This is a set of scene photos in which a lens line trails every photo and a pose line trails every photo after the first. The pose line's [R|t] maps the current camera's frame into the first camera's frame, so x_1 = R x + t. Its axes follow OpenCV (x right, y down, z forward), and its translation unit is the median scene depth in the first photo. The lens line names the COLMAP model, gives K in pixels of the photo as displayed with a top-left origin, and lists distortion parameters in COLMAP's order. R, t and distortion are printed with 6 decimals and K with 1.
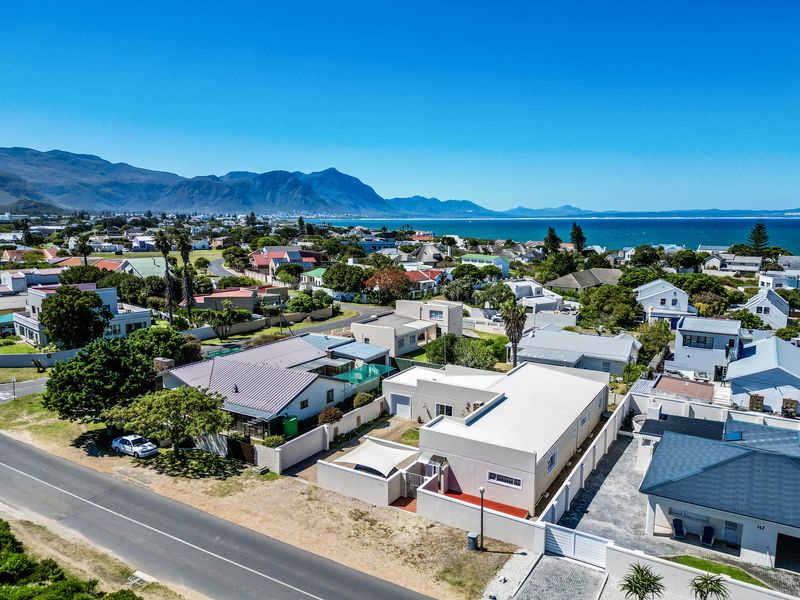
lens RADIAL K [[572.0, 0, 400.0], [0, 572.0, 300.0], [0, 0, 1]] dist [0.043027, -0.035302]
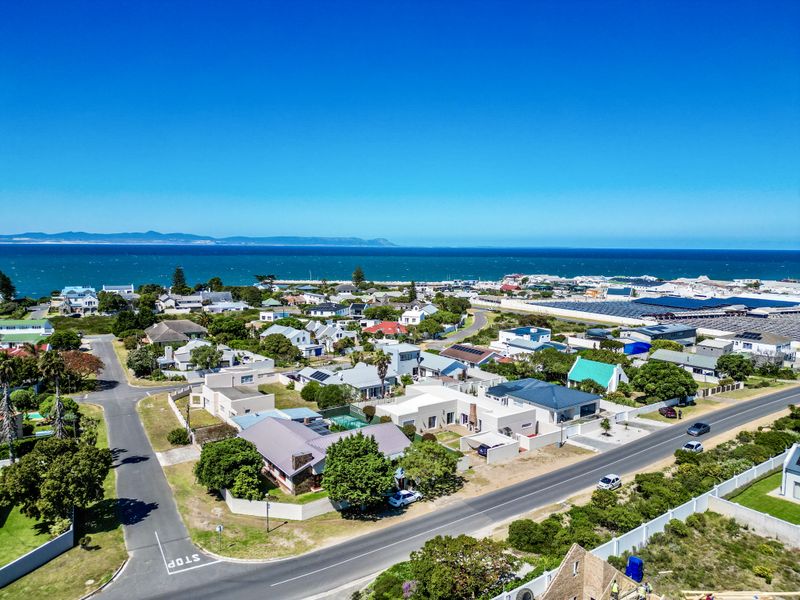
lens RADIAL K [[572.0, 0, 400.0], [0, 572.0, 300.0], [0, 0, 1]] dist [0.043027, -0.035302]
pose [[0.392496, -0.088581, 0.915478, -1.104255], [0.127469, 0.990985, 0.041237, -0.180695], [-0.910878, 0.100510, 0.400249, 0.268886]]
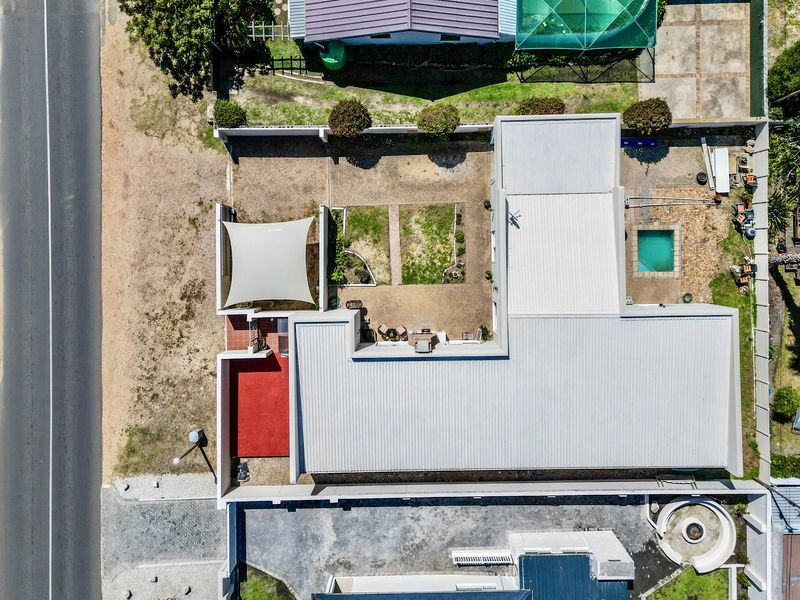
lens RADIAL K [[572.0, 0, 400.0], [0, 572.0, 300.0], [0, 0, 1]] dist [0.043027, -0.035302]
pose [[0.533700, 0.845495, -0.017401, 0.062672], [-0.131728, 0.103440, 0.985874, -0.276486], [0.835351, -0.523869, 0.166581, 0.576730]]
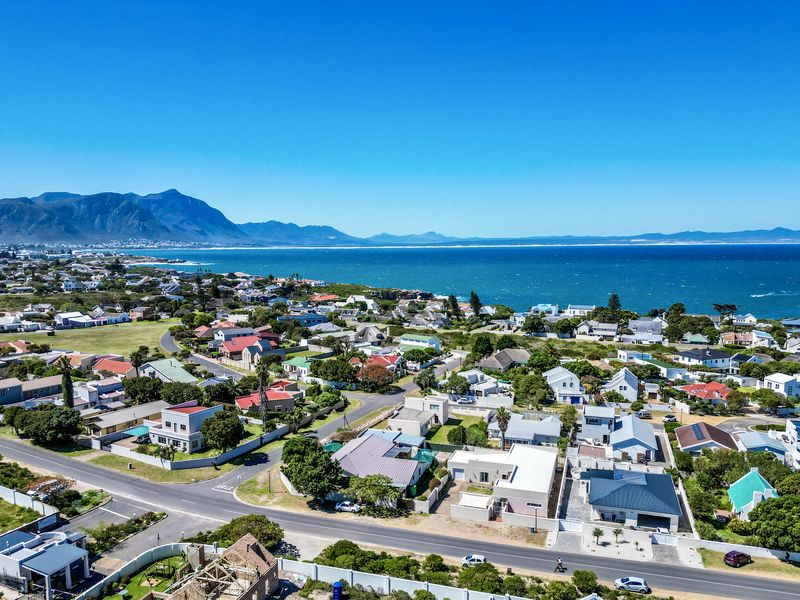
lens RADIAL K [[624.3, 0, 400.0], [0, 624.3, 300.0], [0, 0, 1]] dist [0.043651, -0.004050]
pose [[0.973538, -0.022542, 0.227411, -0.498800], [0.034678, 0.998171, -0.049510, -0.226255], [-0.225879, 0.056086, 0.972539, -0.775350]]
